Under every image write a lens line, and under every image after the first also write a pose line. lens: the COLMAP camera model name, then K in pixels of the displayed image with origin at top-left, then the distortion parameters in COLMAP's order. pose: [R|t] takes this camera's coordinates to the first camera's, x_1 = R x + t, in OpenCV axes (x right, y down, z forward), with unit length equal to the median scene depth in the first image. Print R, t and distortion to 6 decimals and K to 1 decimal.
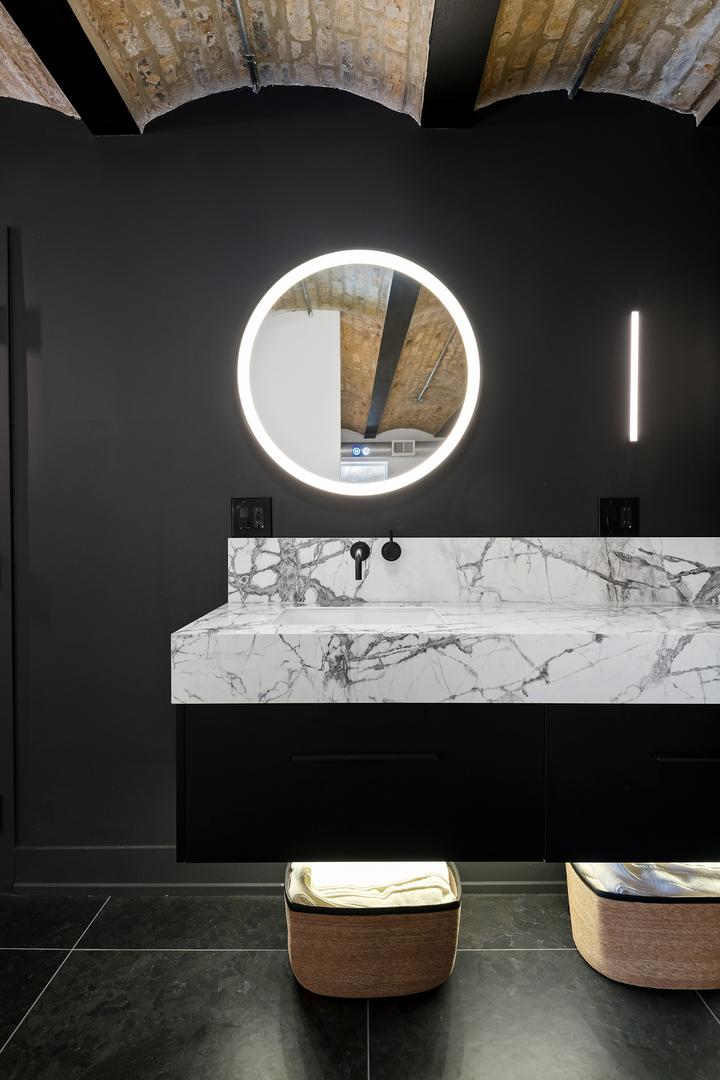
lens RADIAL K [[579.2, 0, 359.4], [0, 579.2, 540.0], [0, 0, 1]] dist [0.007244, -0.007713]
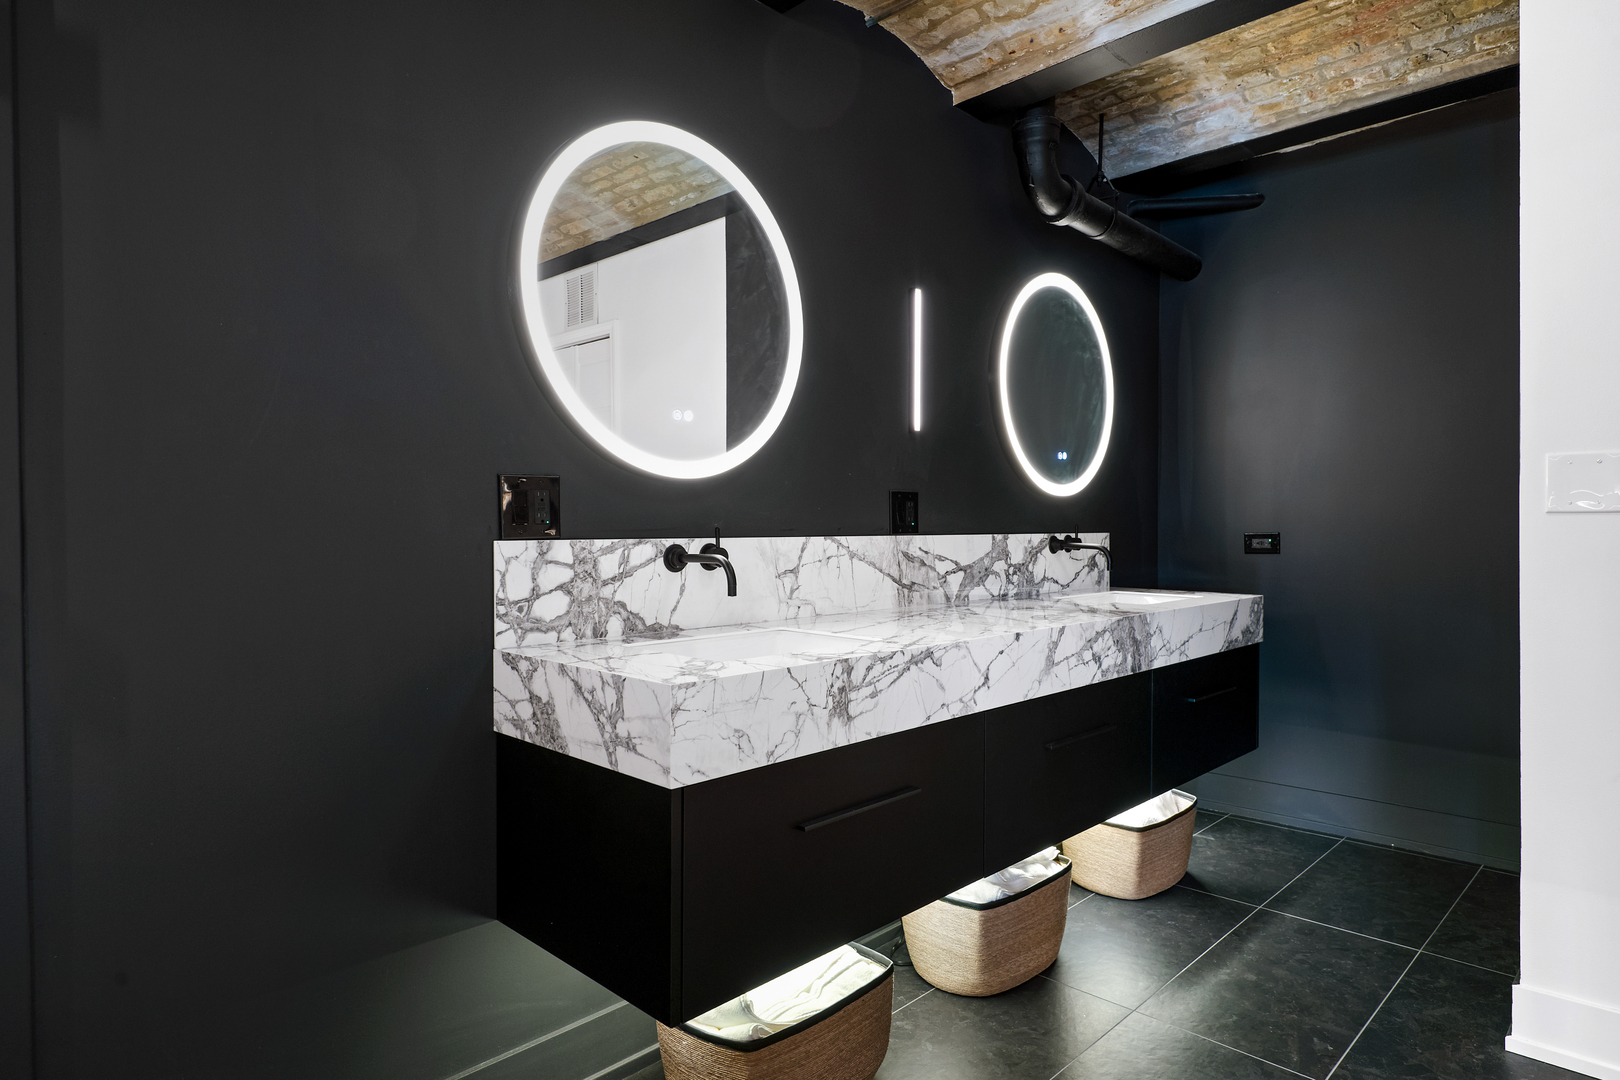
lens RADIAL K [[931.4, 0, 810.6], [0, 931.4, 537.3], [0, 0, 1]] dist [0.015641, 0.001989]
pose [[0.697972, -0.008479, 0.716075, -0.706132], [0.009895, 0.999949, 0.002196, -0.006511], [-0.716057, 0.005553, 0.698020, 0.097248]]
